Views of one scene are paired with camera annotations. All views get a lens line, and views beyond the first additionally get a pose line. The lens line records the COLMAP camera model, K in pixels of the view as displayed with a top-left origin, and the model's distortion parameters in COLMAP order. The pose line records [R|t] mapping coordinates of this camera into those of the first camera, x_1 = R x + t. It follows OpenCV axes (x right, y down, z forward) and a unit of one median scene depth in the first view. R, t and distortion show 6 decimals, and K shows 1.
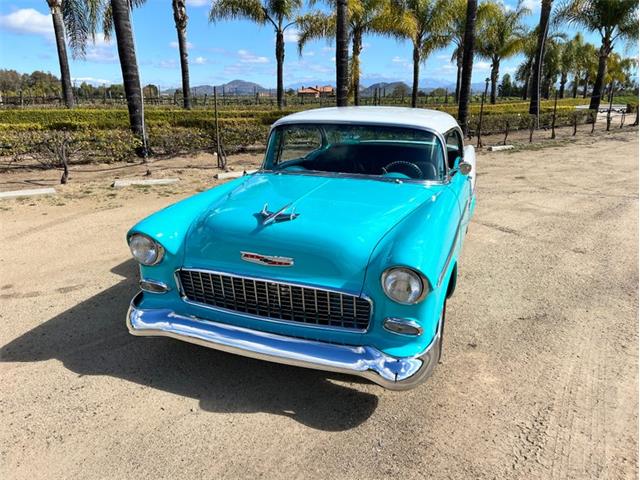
lens RADIAL K [[478.5, 0, 324.7], [0, 478.5, 241.0], [0, 0, 1]] dist [0.050052, -0.050243]
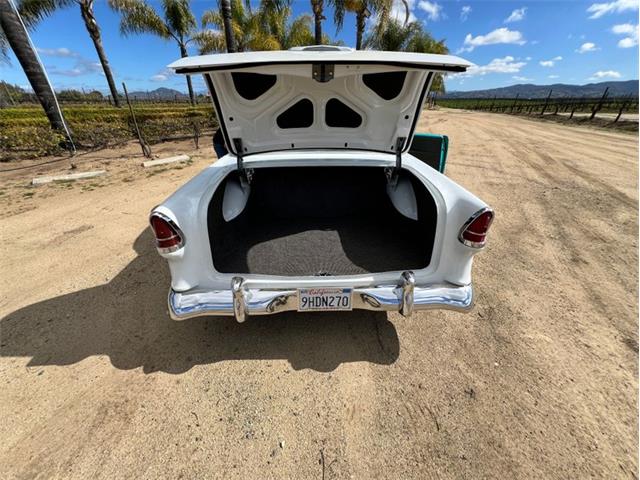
lens RADIAL K [[256.6, 0, 319.8], [0, 256.6, 239.9], [0, 0, 1]] dist [-0.004443, 0.001166]
pose [[0.950214, -0.152241, 0.271874, -0.006241], [0.091623, 0.970458, 0.223197, -0.047415], [-0.297822, -0.187175, 0.936092, 0.200736]]
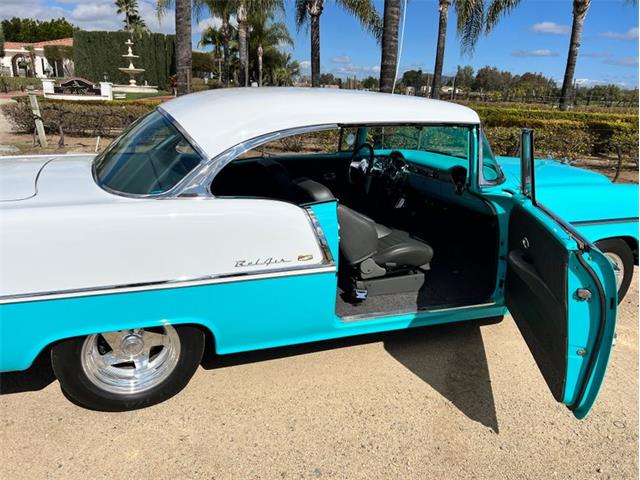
lens RADIAL K [[479.2, 0, 314.8], [0, 479.2, 240.1], [0, 0, 1]] dist [0.045706, -0.043102]
pose [[0.607309, 0.254656, -0.752546, 0.307422], [-0.257787, 0.959149, 0.116534, -0.085548], [0.751480, 0.123224, 0.648147, 0.314349]]
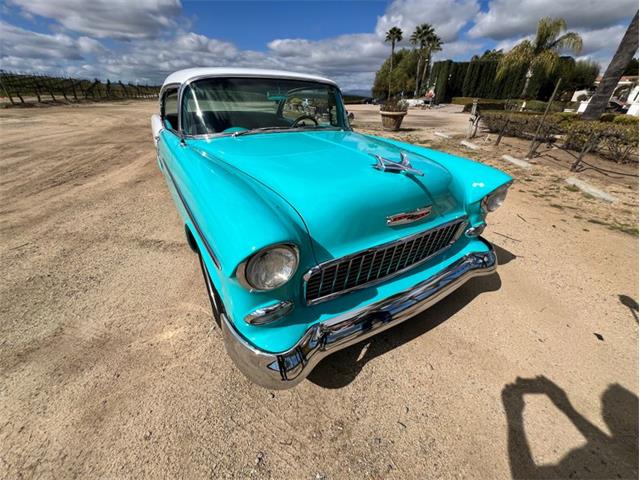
lens RADIAL K [[256.6, 0, 320.4], [0, 256.6, 241.9], [0, 0, 1]] dist [-0.004443, 0.001166]
pose [[-0.661912, 0.352467, -0.661543, 0.243584], [-0.235910, 0.739747, 0.630176, -0.182125], [0.711490, 0.573185, -0.406497, 0.708121]]
